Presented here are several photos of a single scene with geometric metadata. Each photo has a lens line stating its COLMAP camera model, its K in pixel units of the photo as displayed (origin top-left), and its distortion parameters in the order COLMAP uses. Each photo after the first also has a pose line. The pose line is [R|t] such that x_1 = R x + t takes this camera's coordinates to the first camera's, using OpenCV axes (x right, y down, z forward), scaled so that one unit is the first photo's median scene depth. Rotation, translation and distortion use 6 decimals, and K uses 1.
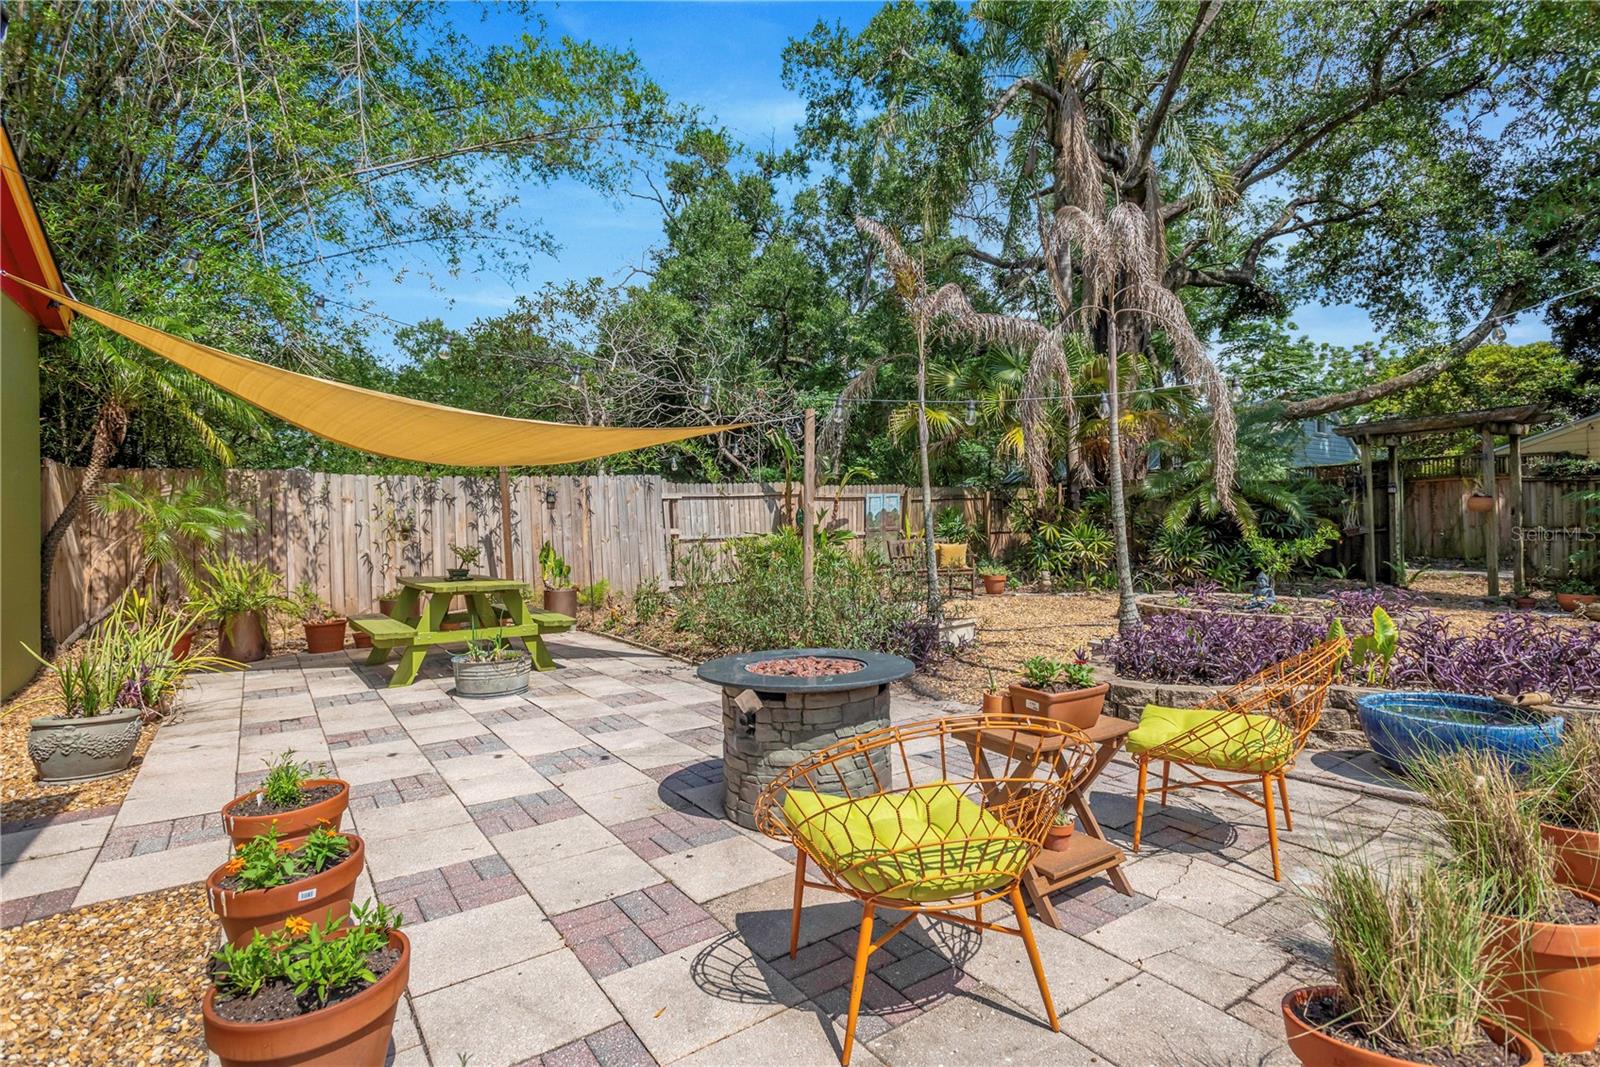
lens RADIAL K [[749.0, 0, 805.5], [0, 749.0, 526.4], [0, 0, 1]] dist [0.003708, 0.000313]
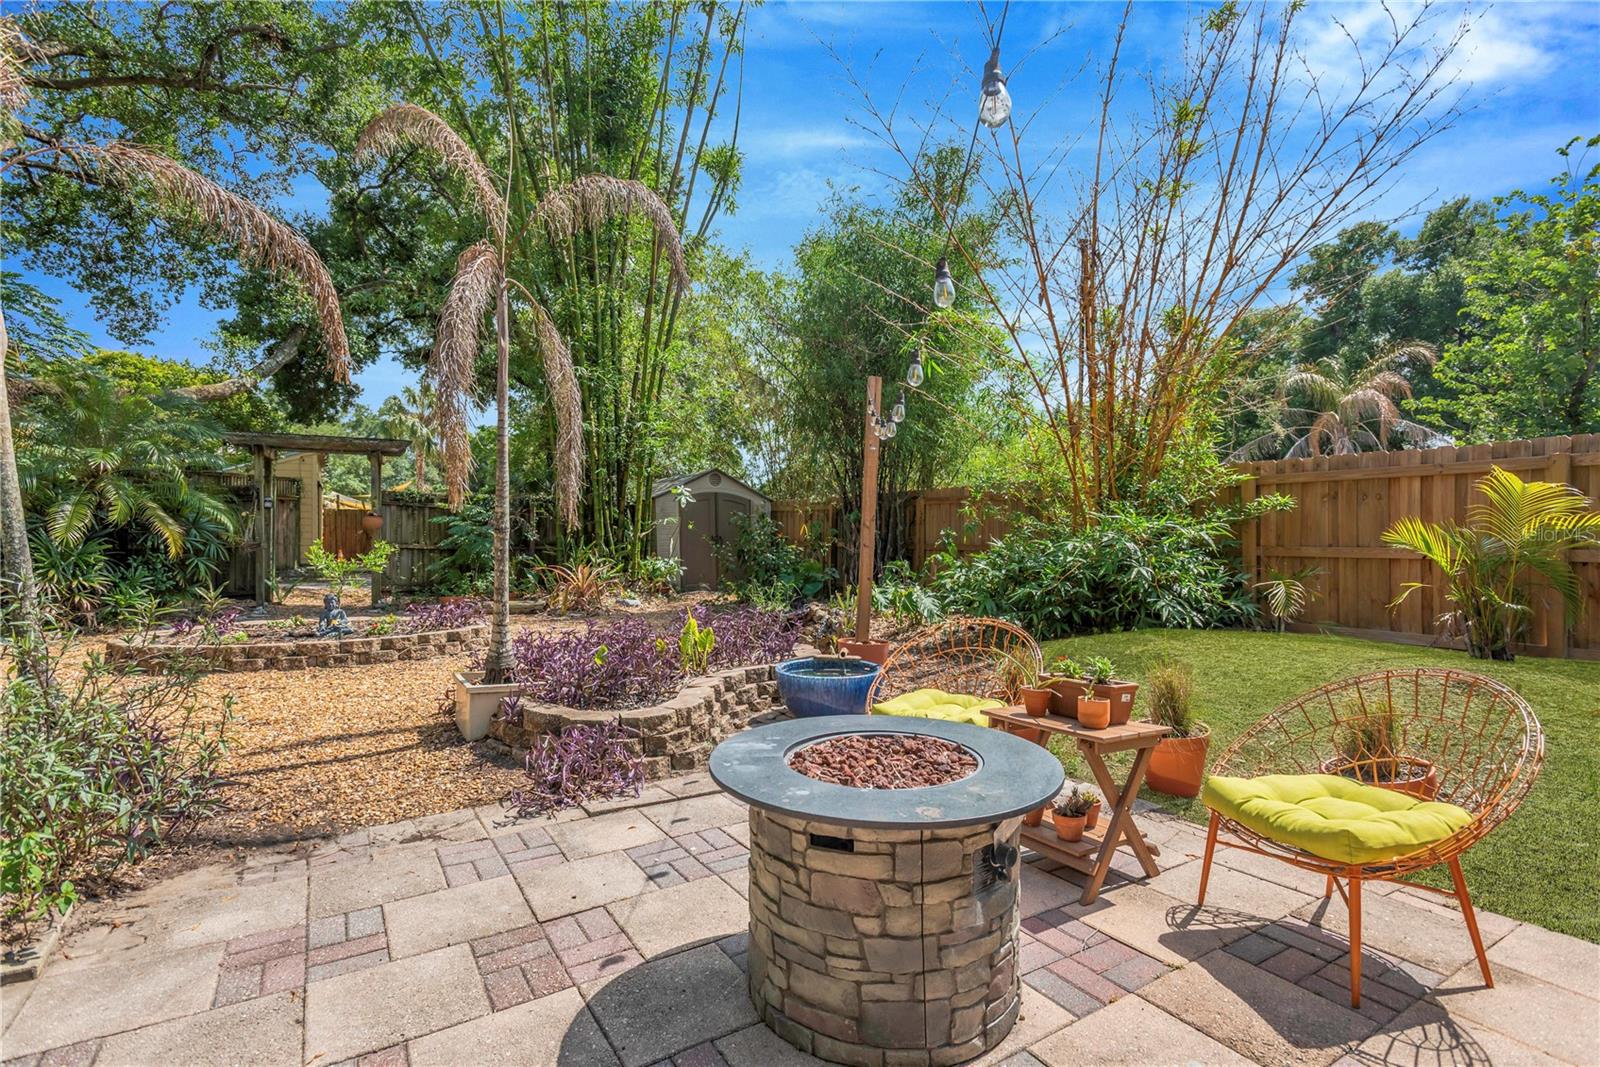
lens RADIAL K [[749.0, 0, 805.5], [0, 749.0, 526.4], [0, 0, 1]] dist [0.003708, 0.000313]
pose [[0.062629, 0.036038, 0.997386, -0.066242], [-0.015488, 0.999263, -0.035133, 0.001412], [-0.997917, -0.013247, 0.063141, 0.106197]]
